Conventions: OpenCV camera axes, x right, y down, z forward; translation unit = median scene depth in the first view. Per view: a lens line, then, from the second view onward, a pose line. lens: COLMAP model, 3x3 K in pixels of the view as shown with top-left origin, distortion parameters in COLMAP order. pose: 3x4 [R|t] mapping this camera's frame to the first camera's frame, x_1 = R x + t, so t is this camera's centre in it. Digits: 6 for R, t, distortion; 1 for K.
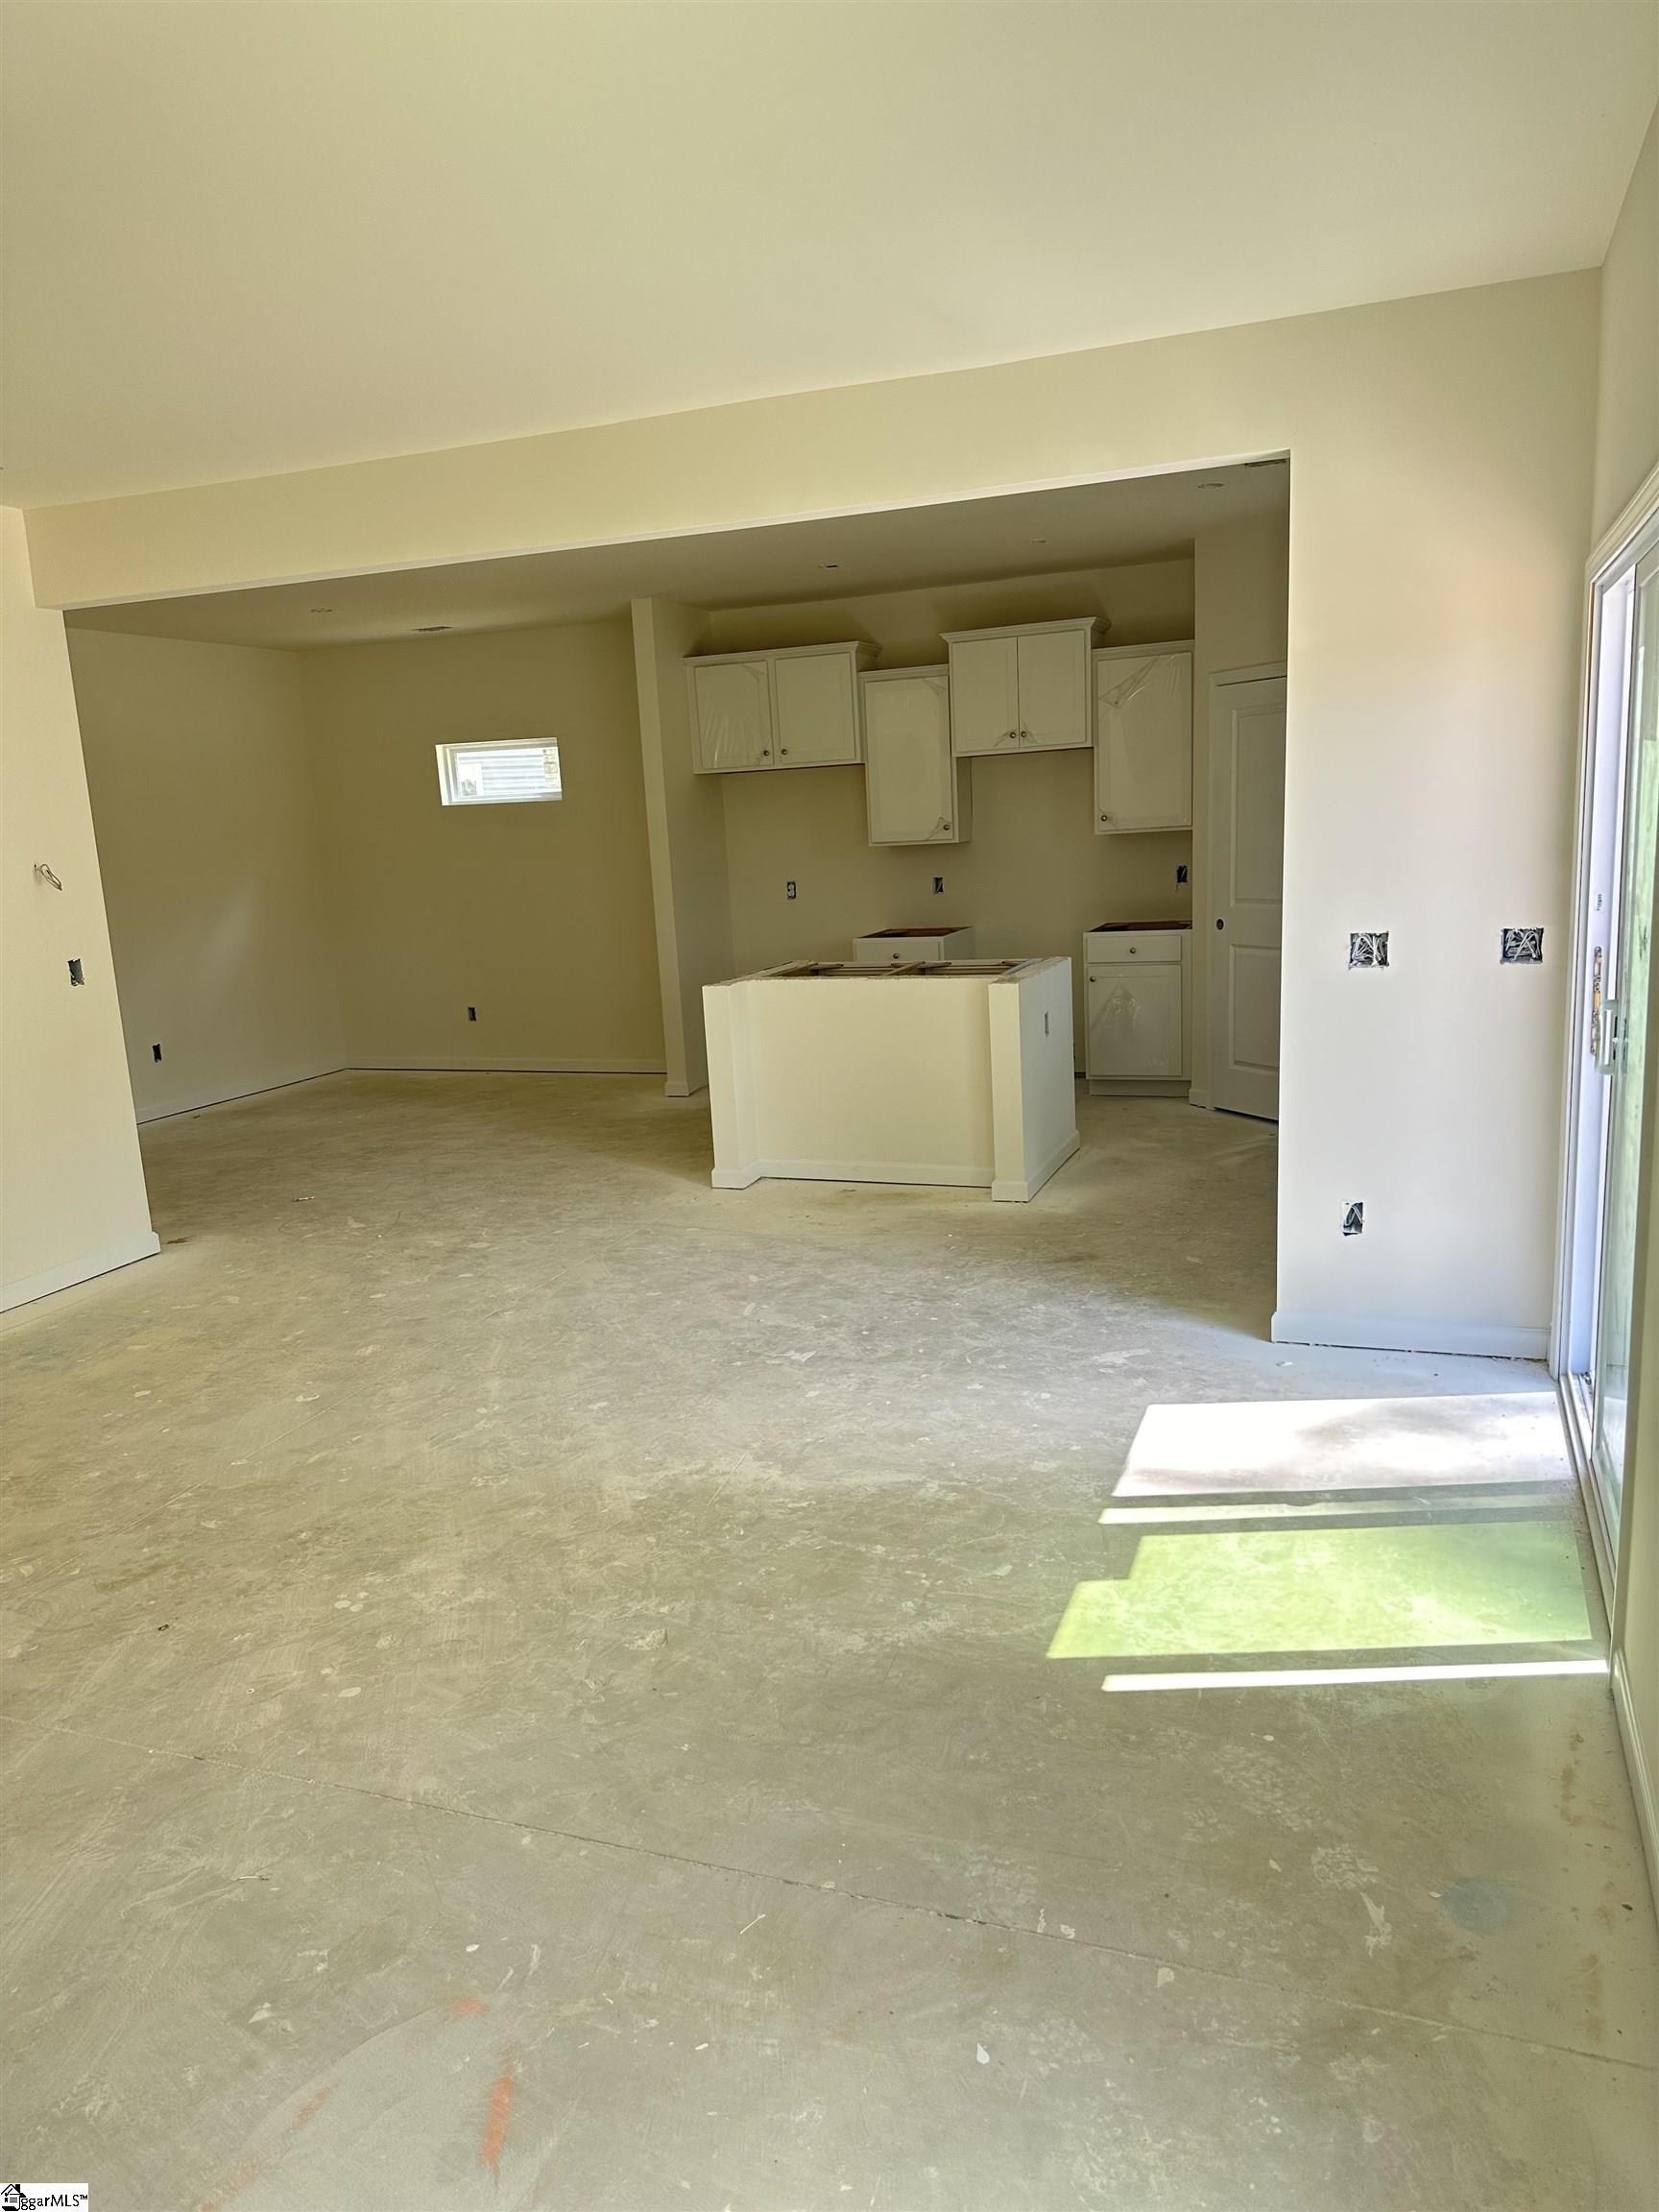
lens RADIAL K [[1551.7, 0, 829.5], [0, 1551.7, 1106.0], [0, 0, 1]] dist [0.121174, -0.146396]
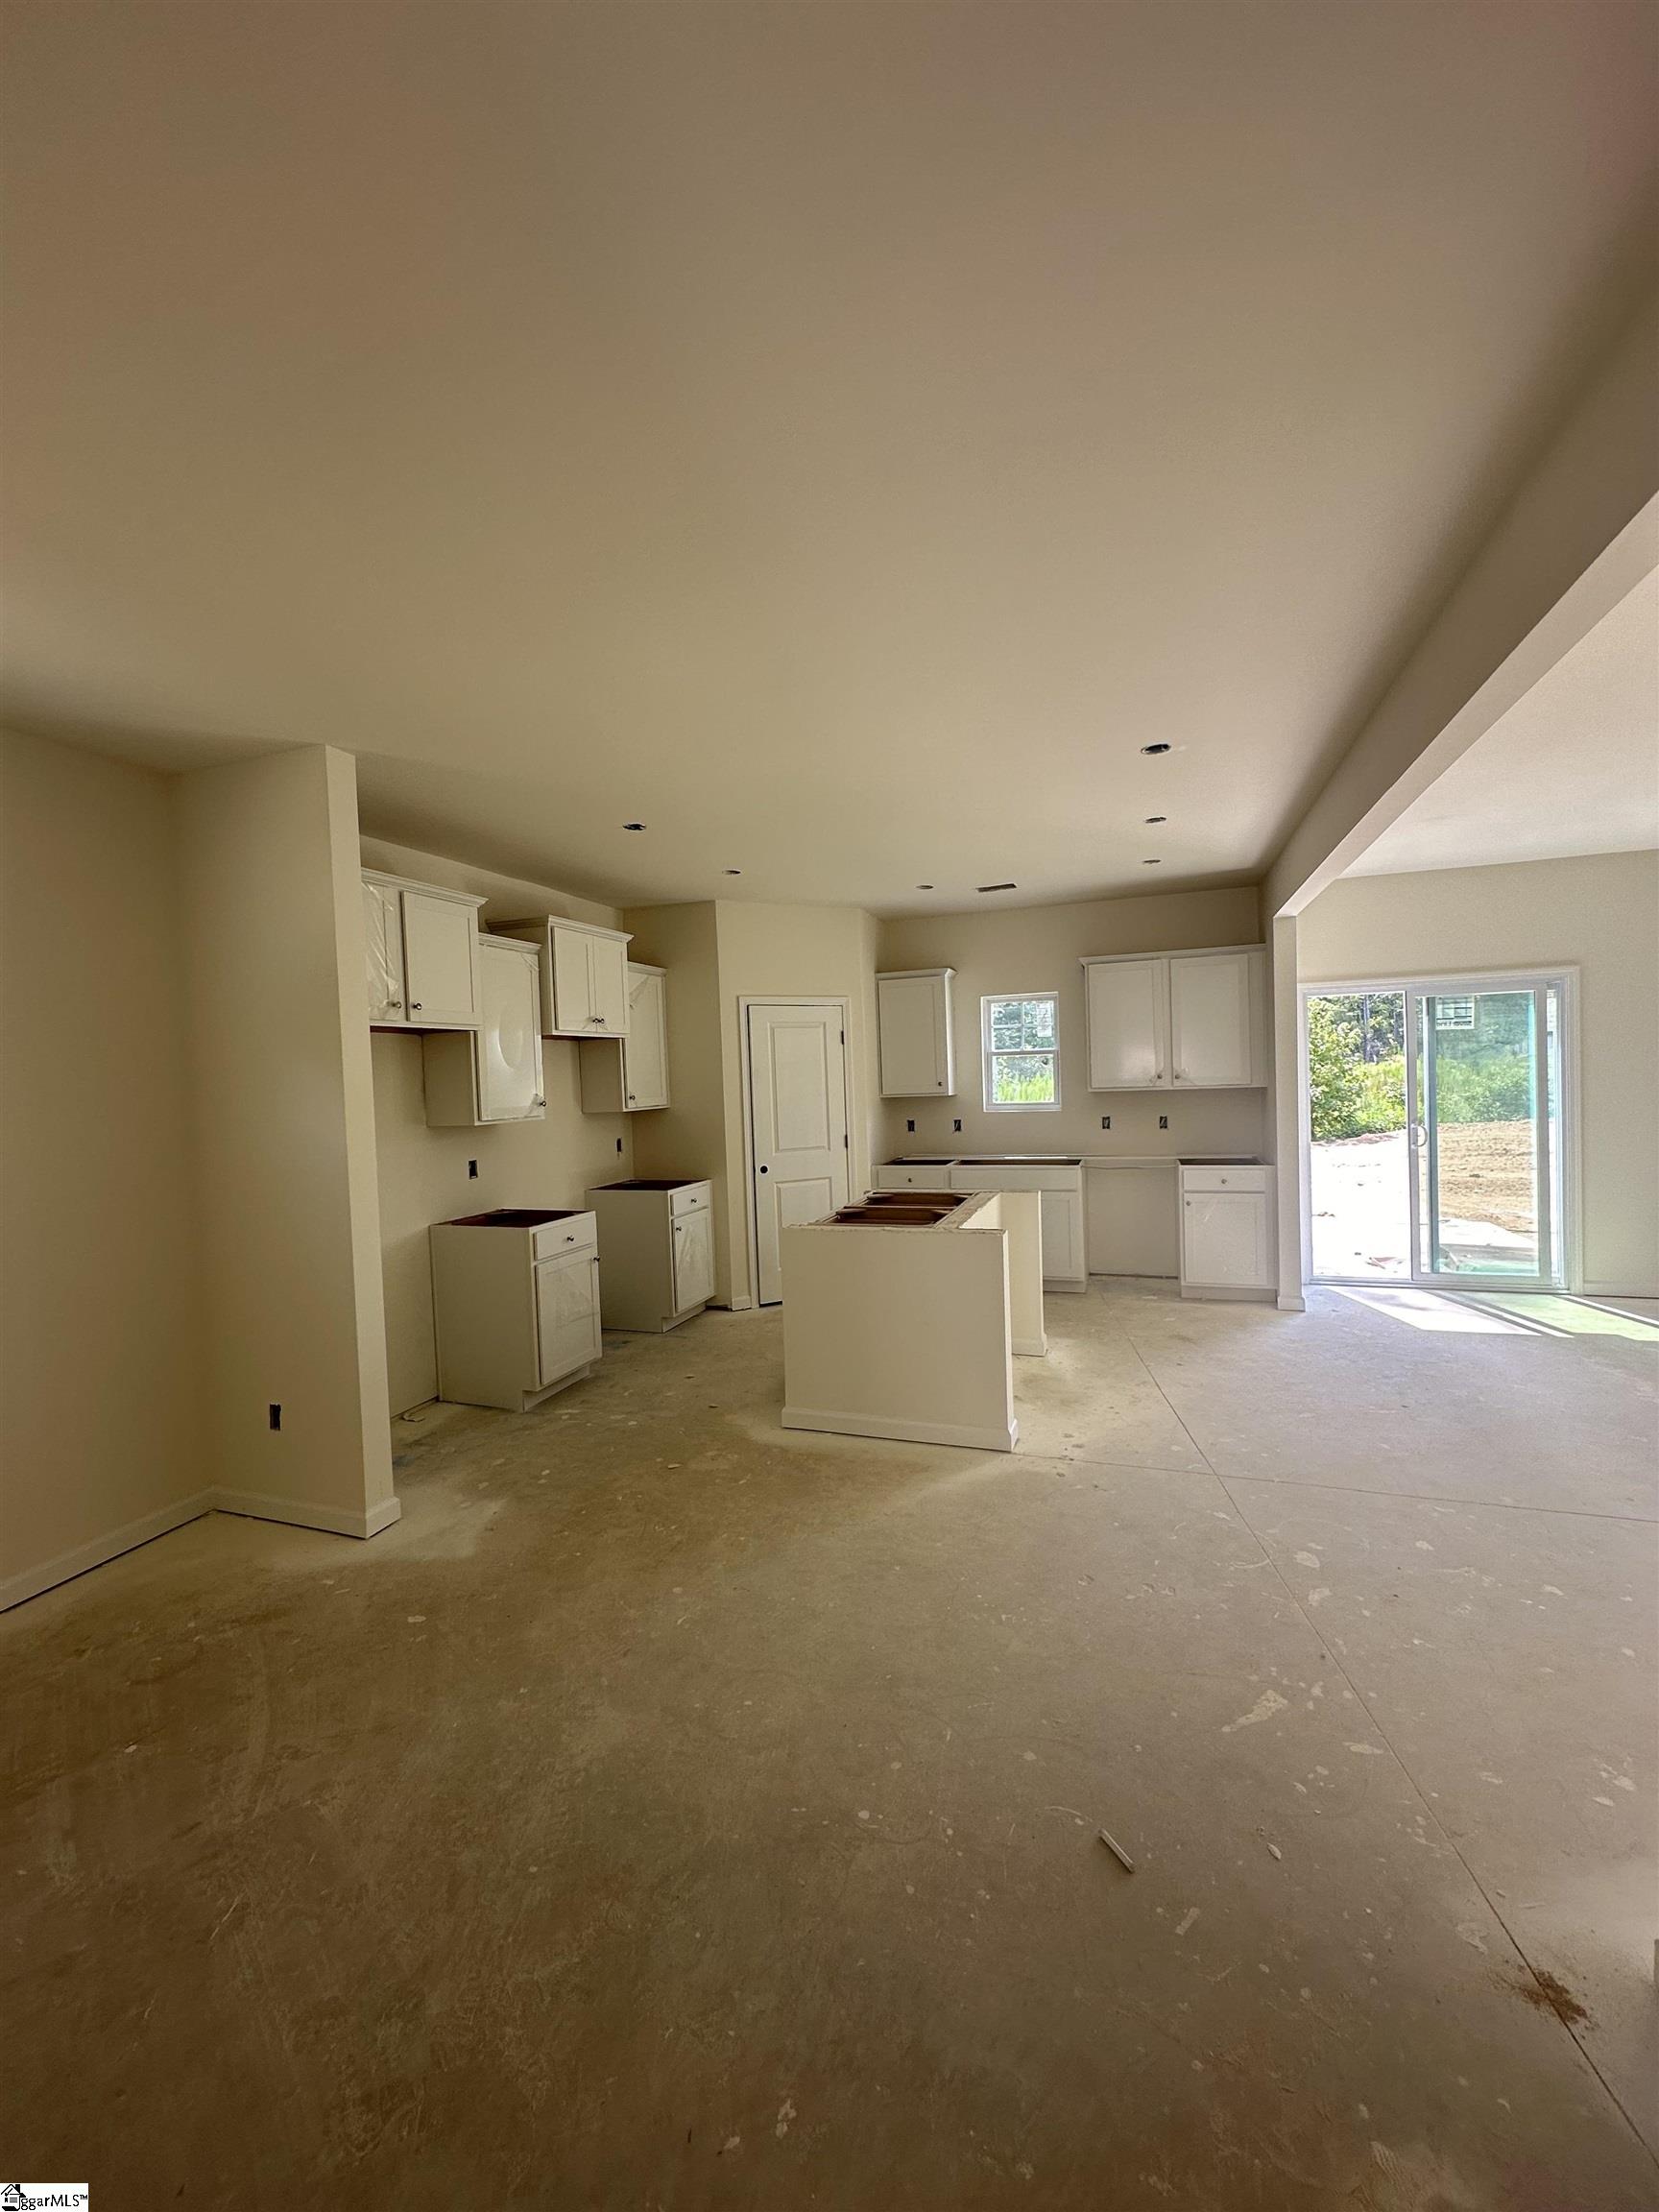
lens RADIAL K [[873.6, 0, 829.5], [0, 873.6, 1106.0], [0, 0, 1]] dist [-0.001272, -0.000703]
pose [[-0.015348, 0.019172, 0.999698, -0.747806], [0.224212, 0.974421, -0.015245, -0.205785], [-0.974420, 0.223910, -0.019254, 1.330205]]
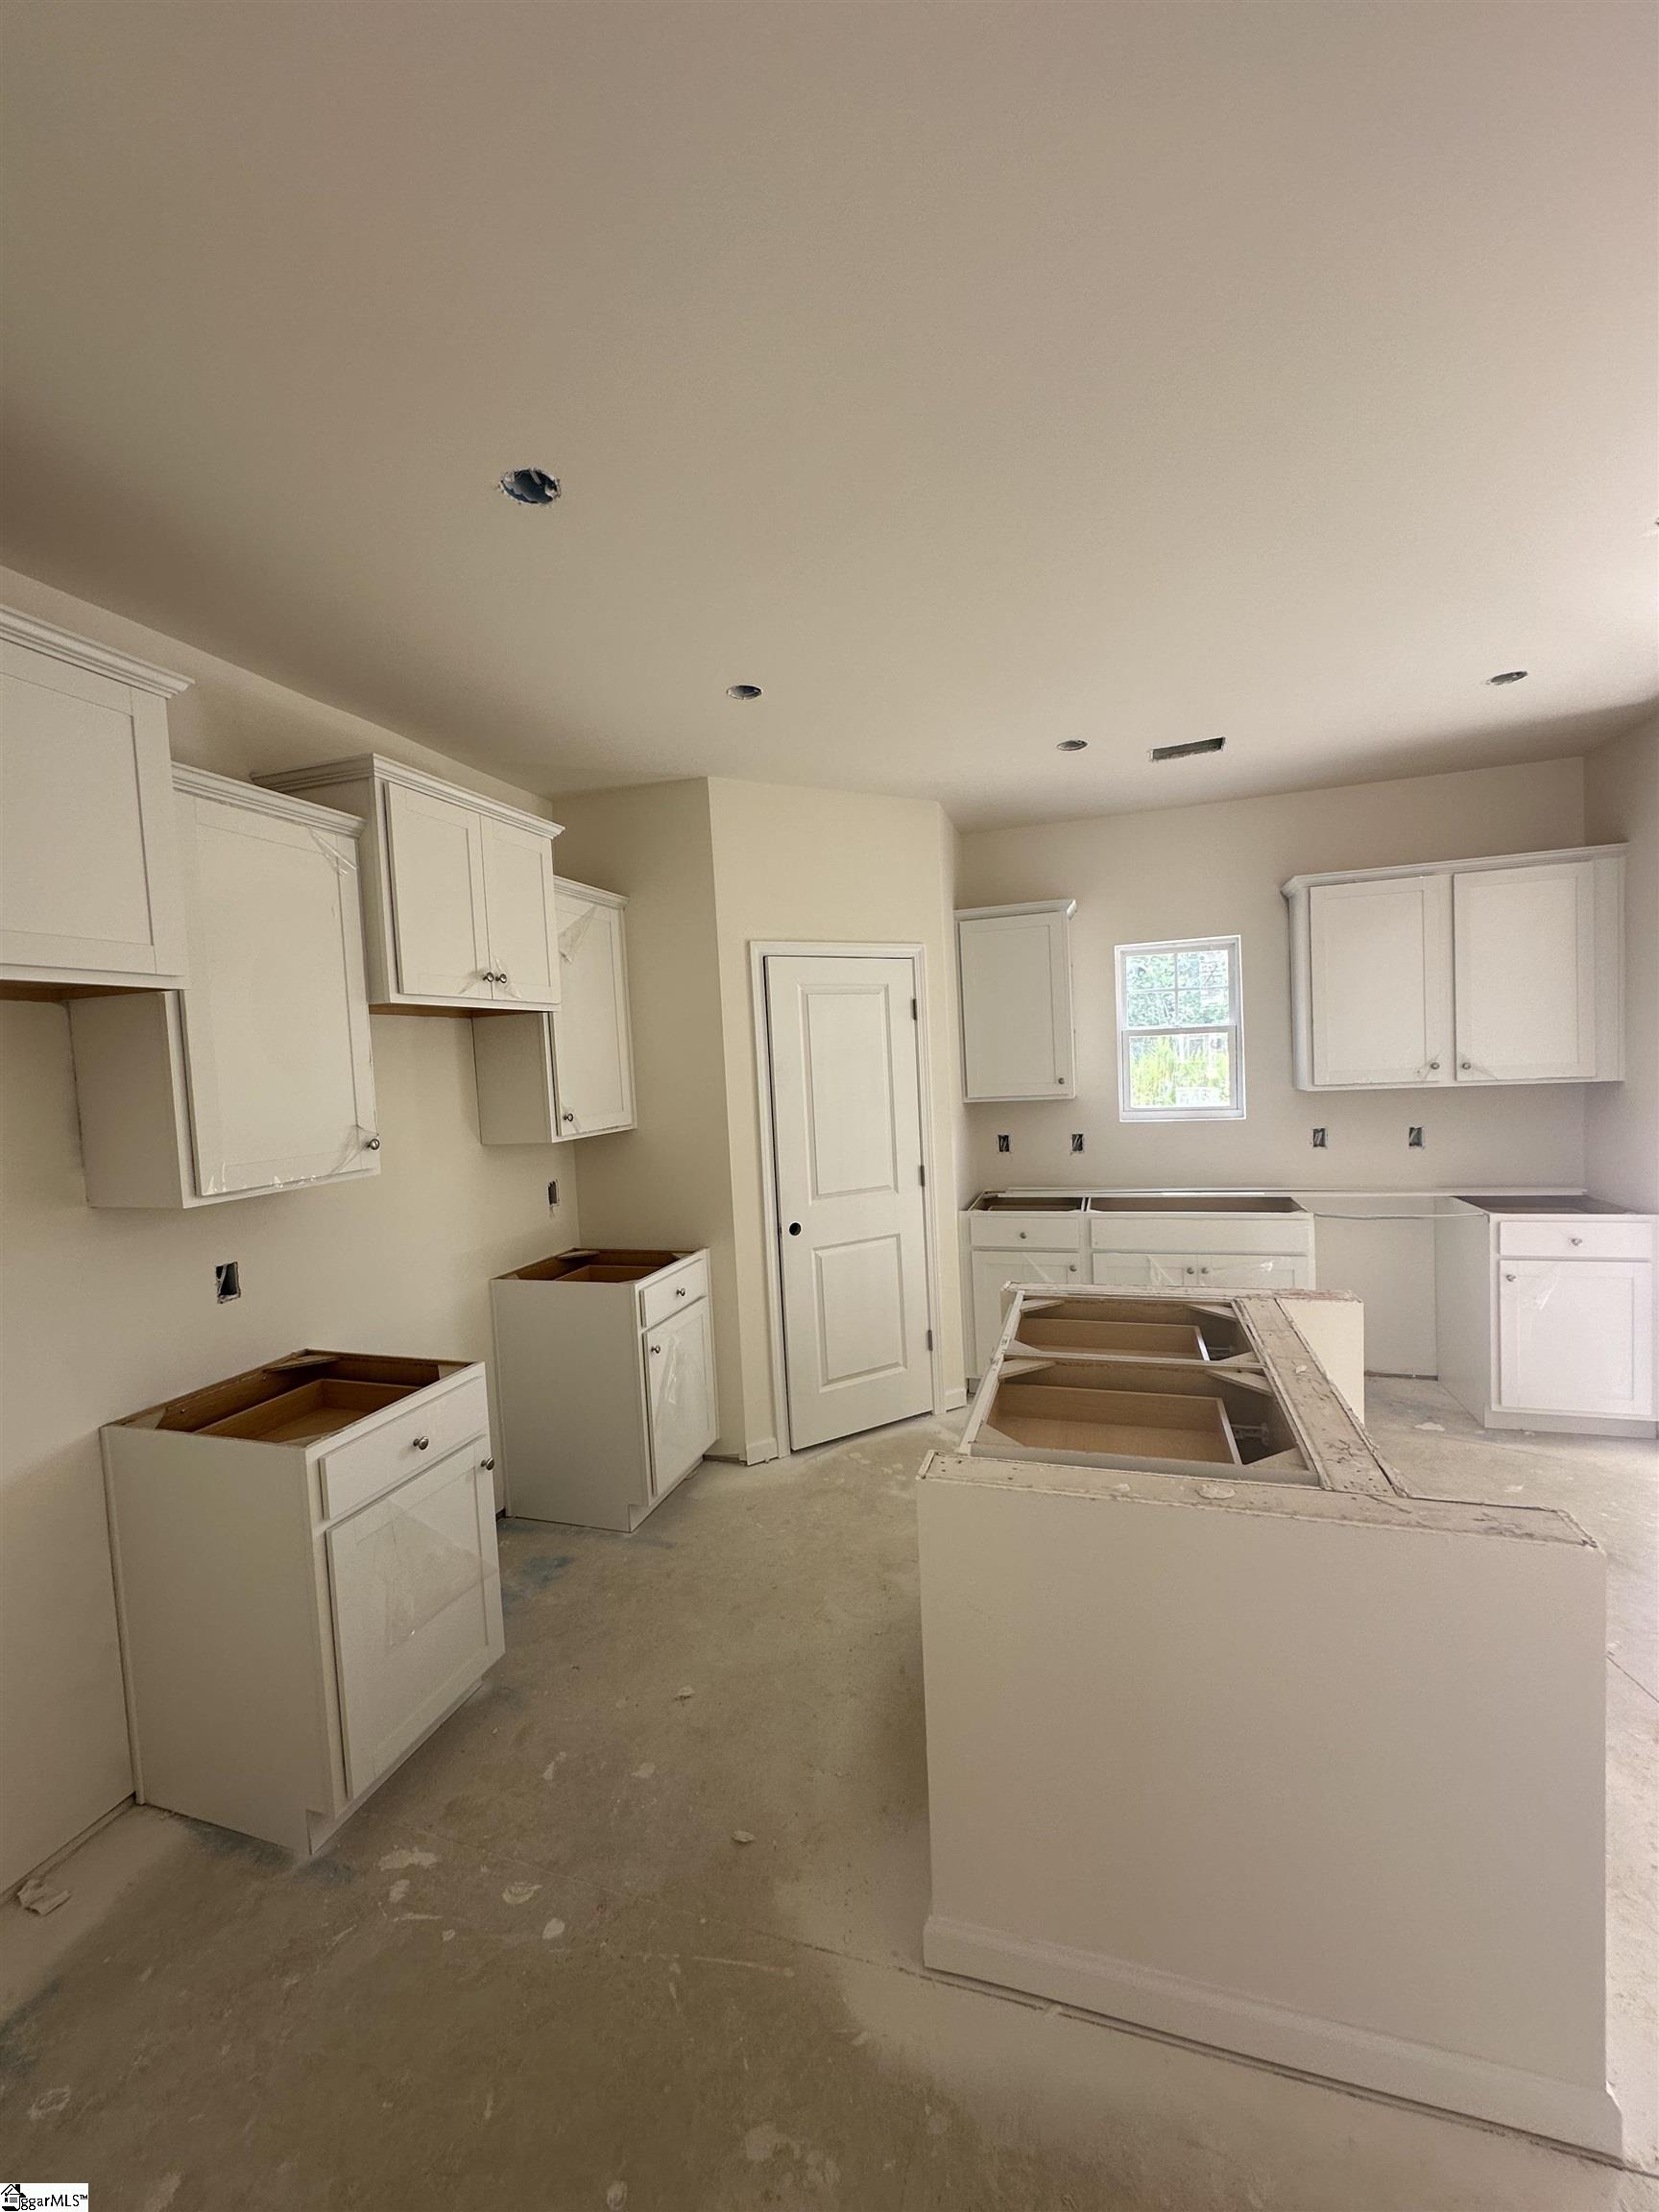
lens RADIAL K [[873.6, 0, 829.5], [0, 873.6, 1106.0], [0, 0, 1]] dist [-0.001272, -0.000703]
pose [[-0.045441, 0.002186, 0.998965, -0.312342], [0.239019, 0.970976, 0.008748, -0.253302], [-0.969951, 0.239169, -0.044644, 1.389064]]
